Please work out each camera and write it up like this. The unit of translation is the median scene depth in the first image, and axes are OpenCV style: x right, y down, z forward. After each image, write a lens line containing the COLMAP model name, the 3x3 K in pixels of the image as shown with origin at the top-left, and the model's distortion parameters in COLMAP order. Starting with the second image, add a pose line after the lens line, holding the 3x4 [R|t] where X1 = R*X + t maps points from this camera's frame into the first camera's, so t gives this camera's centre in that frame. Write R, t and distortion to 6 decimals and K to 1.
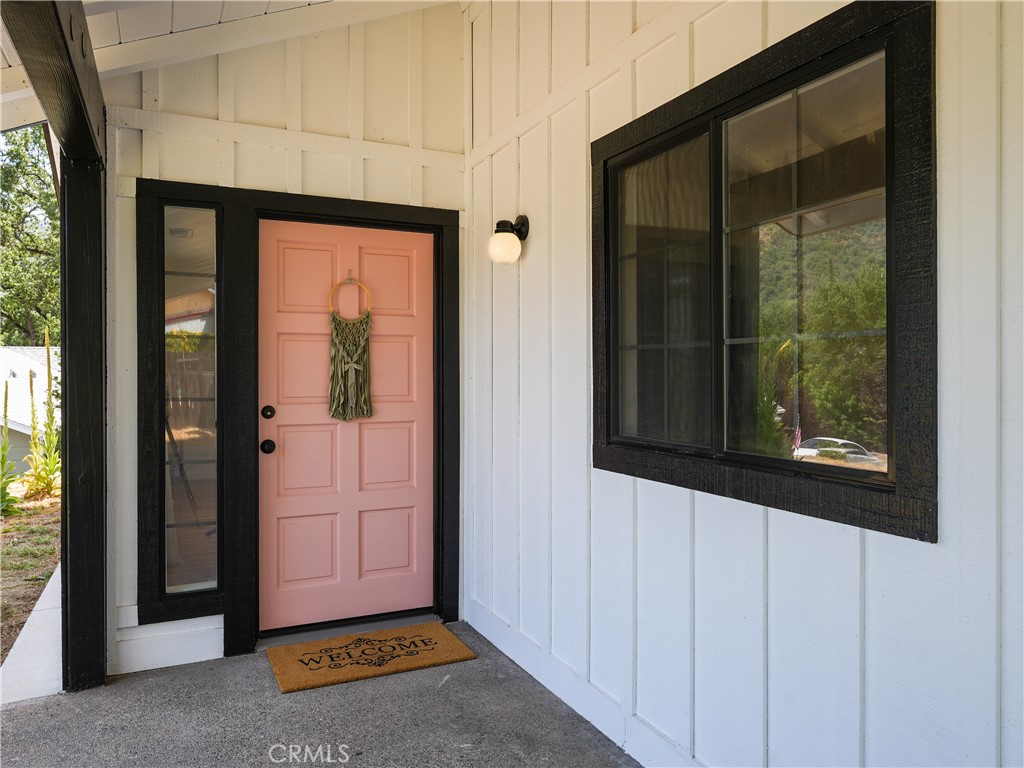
lens RADIAL K [[706.5, 0, 508.4], [0, 706.5, 380.7], [0, 0, 1]] dist [-0.063939, 0.006829]
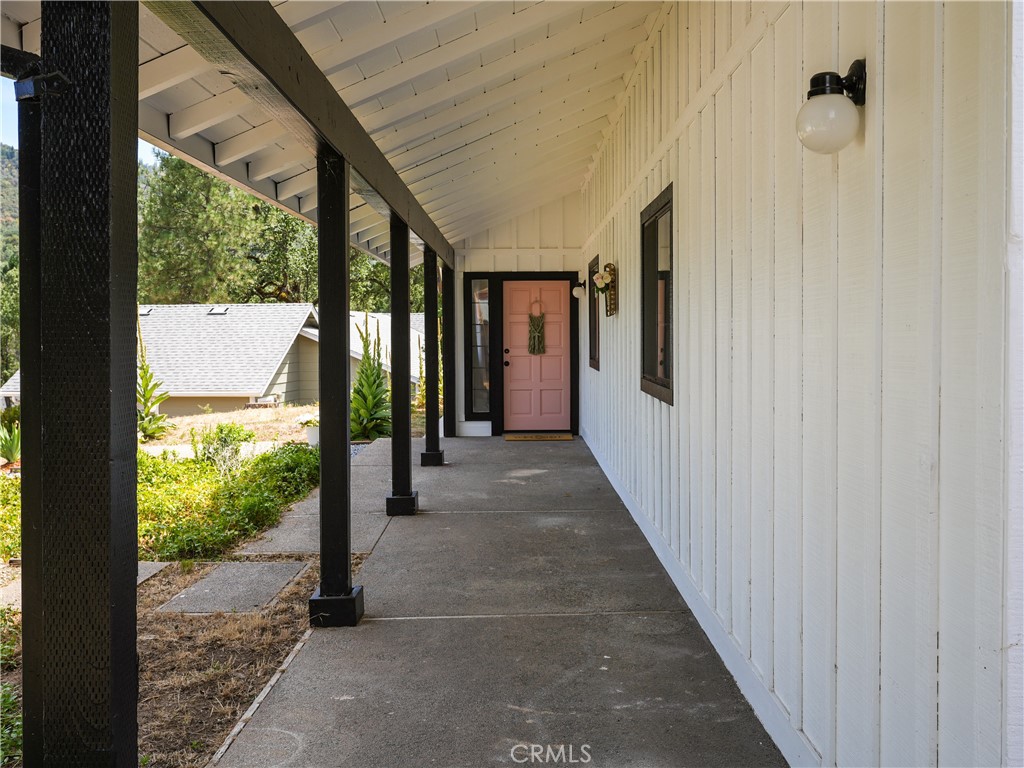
lens RADIAL K [[839.2, 0, 512.5], [0, 839.2, 381.2], [0, 0, 1]] dist [0.001292, 0.000312]
pose [[0.946180, -0.003612, -0.323621, 0.706547], [0.008387, 0.999876, 0.013360, 0.113466], [0.323533, -0.015355, 0.946092, -2.003596]]
